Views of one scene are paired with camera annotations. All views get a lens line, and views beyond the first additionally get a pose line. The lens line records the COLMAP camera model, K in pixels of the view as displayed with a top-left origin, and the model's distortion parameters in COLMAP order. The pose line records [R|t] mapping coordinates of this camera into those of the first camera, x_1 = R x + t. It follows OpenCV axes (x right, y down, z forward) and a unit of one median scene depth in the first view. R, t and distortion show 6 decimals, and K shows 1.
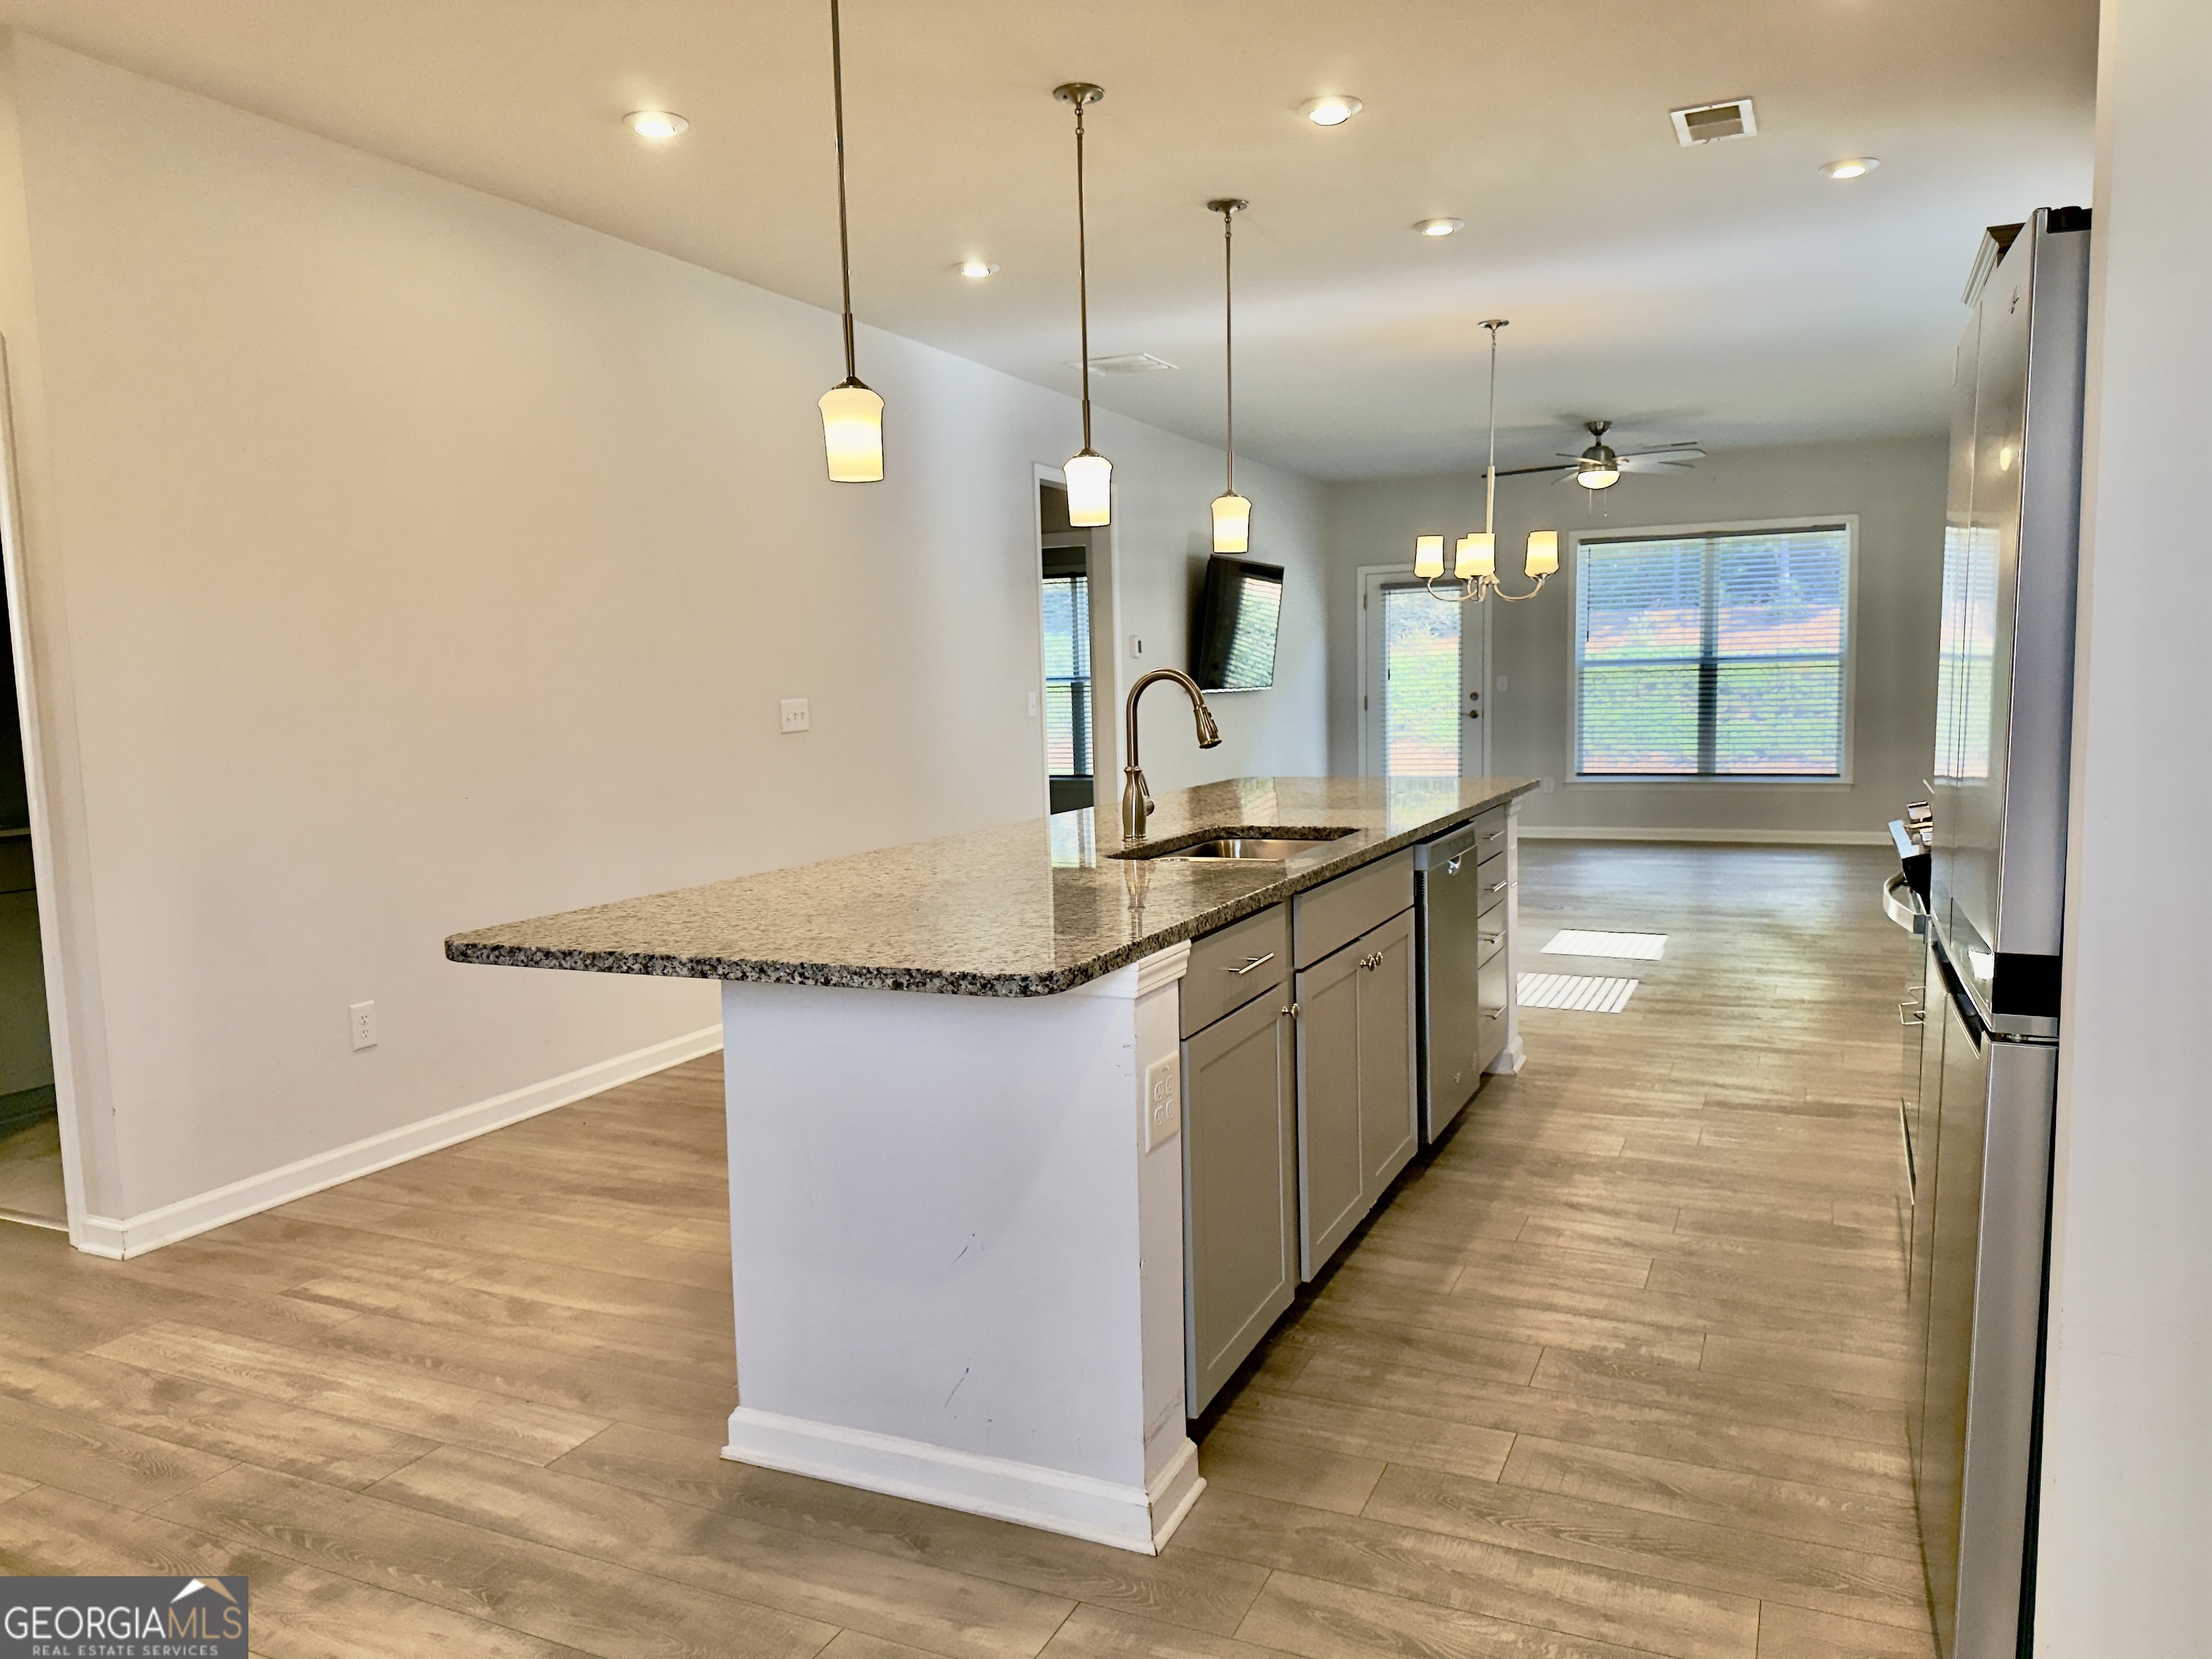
lens RADIAL K [[1547.1, 0, 1106.0], [0, 1547.1, 829.5], [0, 0, 1]] dist [0.124327, -0.222364]
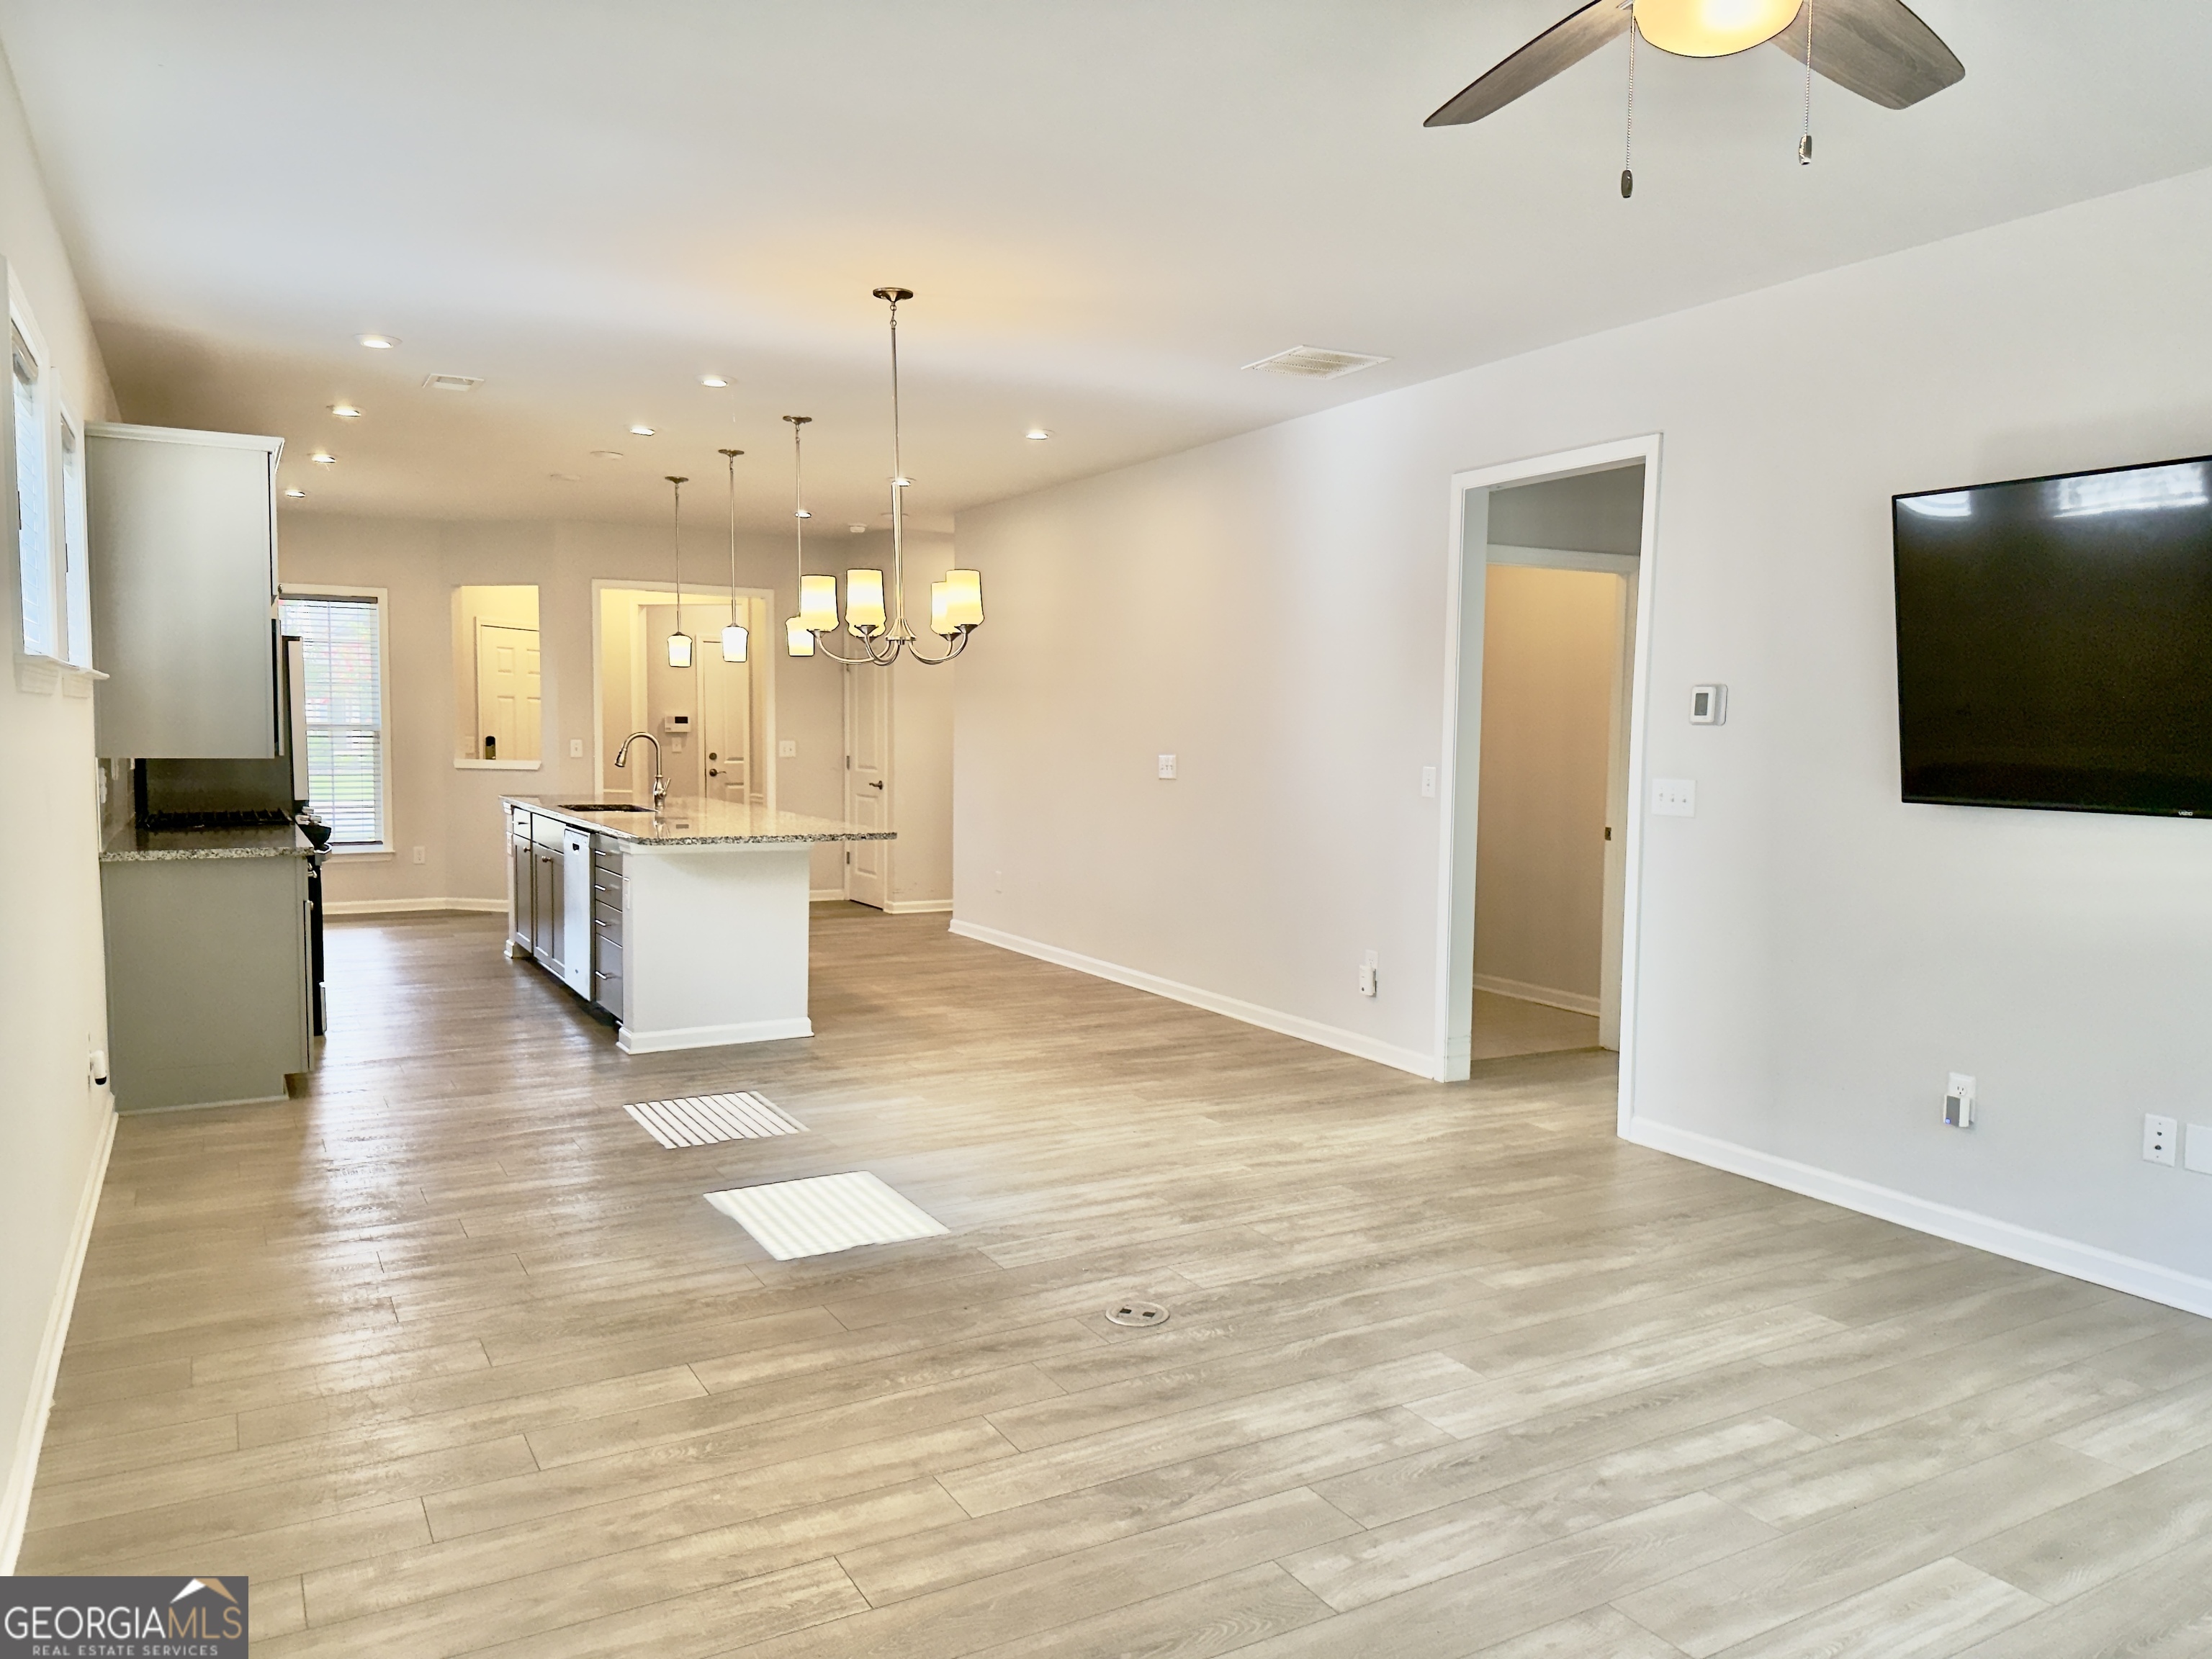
lens RADIAL K [[1547.1, 0, 1106.0], [0, 1547.1, 829.5], [0, 0, 1]] dist [0.124327, -0.222364]
pose [[-0.579511, 0.073822, -0.811614, 1.121045], [-0.079065, 0.986098, 0.146147, -0.258910], [0.811120, 0.148864, -0.565618, 2.136691]]
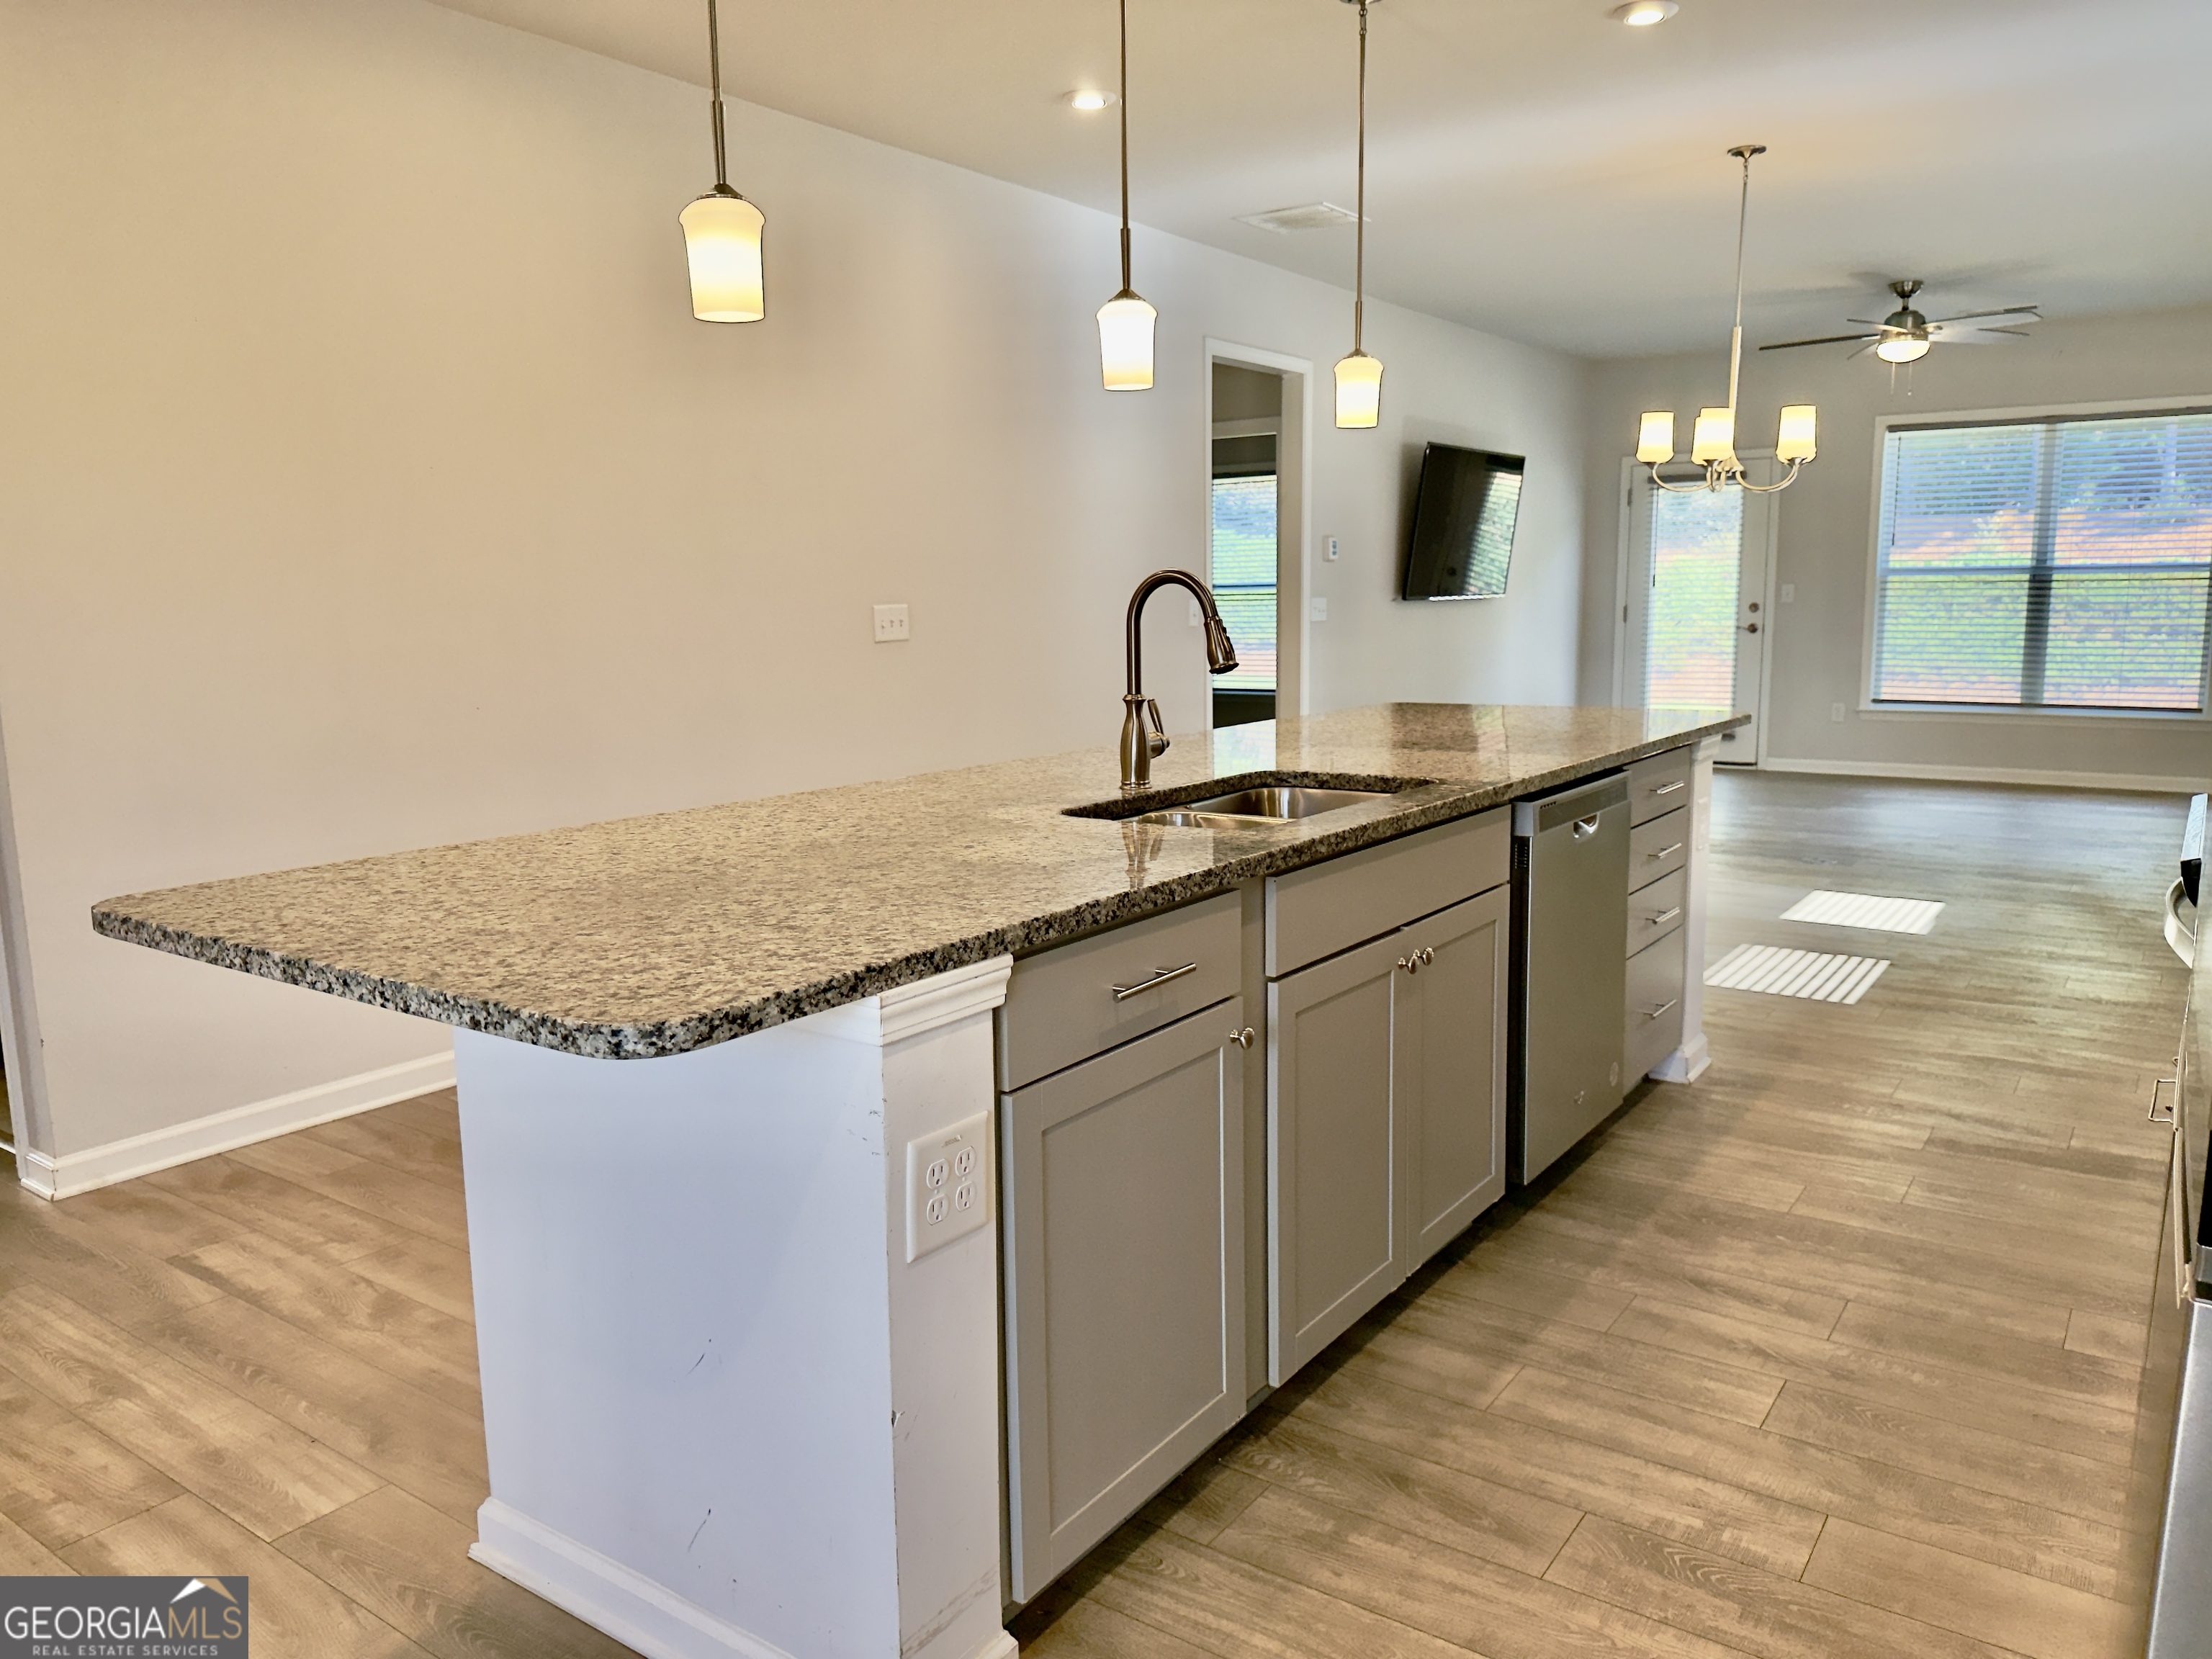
lens RADIAL K [[1574.0, 0, 1101.1], [0, 1574.0, 821.8], [0, 0, 1]] dist [0.000993, -0.007061]
pose [[0.982215, 0.037378, -0.184004, 0.111721], [-0.027408, 0.998030, 0.056432, -0.014935], [0.185751, -0.050386, 0.981304, 0.161332]]
